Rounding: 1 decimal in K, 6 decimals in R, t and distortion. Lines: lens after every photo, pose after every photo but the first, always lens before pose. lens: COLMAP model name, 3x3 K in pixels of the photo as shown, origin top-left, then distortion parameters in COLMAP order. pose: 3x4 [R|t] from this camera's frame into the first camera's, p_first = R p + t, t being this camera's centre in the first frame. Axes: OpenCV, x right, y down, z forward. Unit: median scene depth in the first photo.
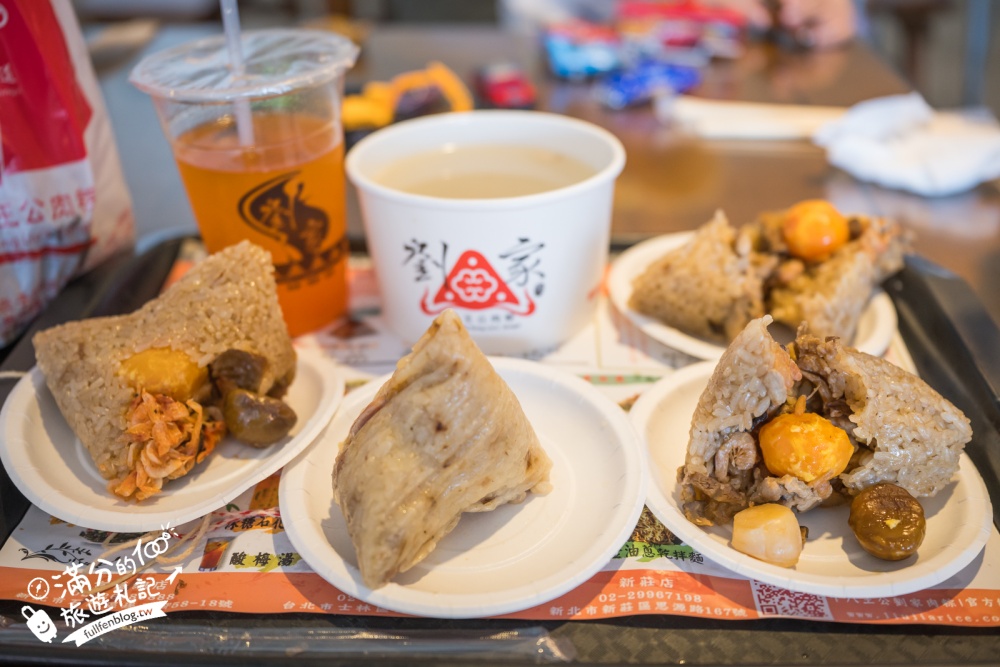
lens RADIAL K [[1064.4, 0, 500.0], [0, 1064.4, 333.5], [0, 0, 1]] dist [-0.000330, -0.010322]
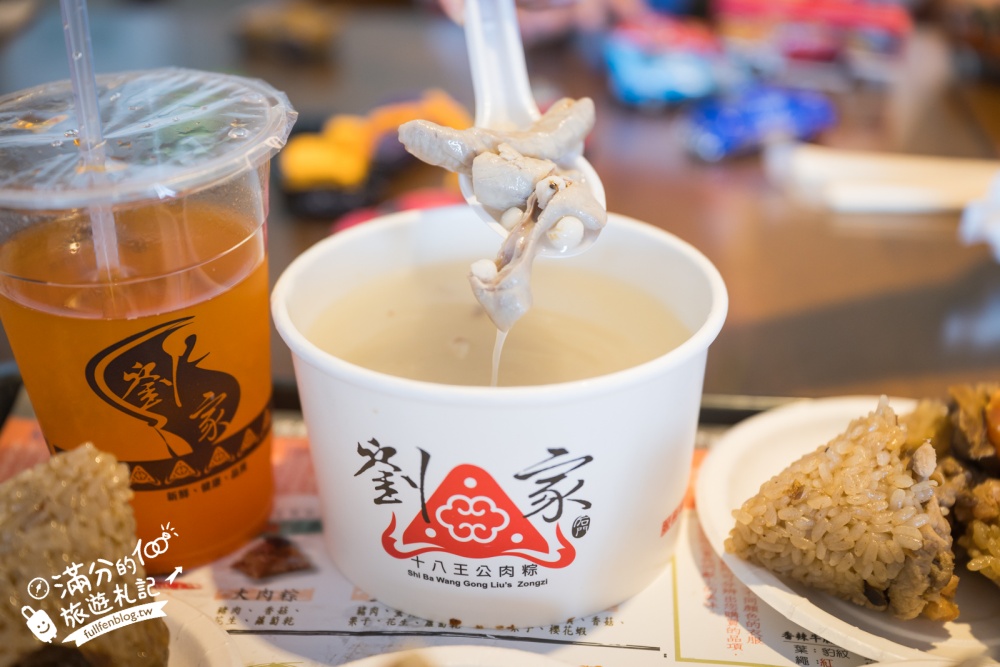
lens RADIAL K [[1428.5, 0, 500.0], [0, 1428.5, 333.5], [0, 0, 1]] dist [0.002159, -0.016142]
pose [[0.999194, 0.032849, -0.023075, 0.006949], [-0.033466, 0.999079, -0.026844, -0.139720], [0.022172, 0.027595, 0.999373, 0.215303]]
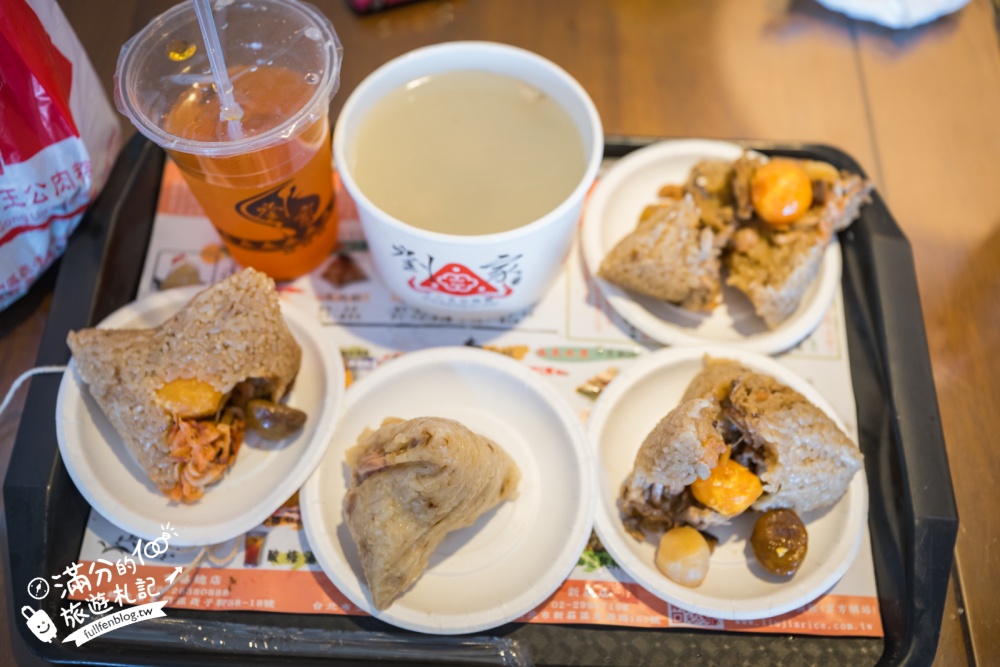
lens RADIAL K [[1176.0, 0, 500.0], [0, 1176.0, 333.5], [0, 0, 1]] dist [-0.004995, 0.012997]
pose [[0.999601, 0.013542, 0.024786, -0.010553], [-0.023891, 0.873492, 0.486251, -0.645801], [-0.015066, -0.486650, 0.873467, -0.098648]]
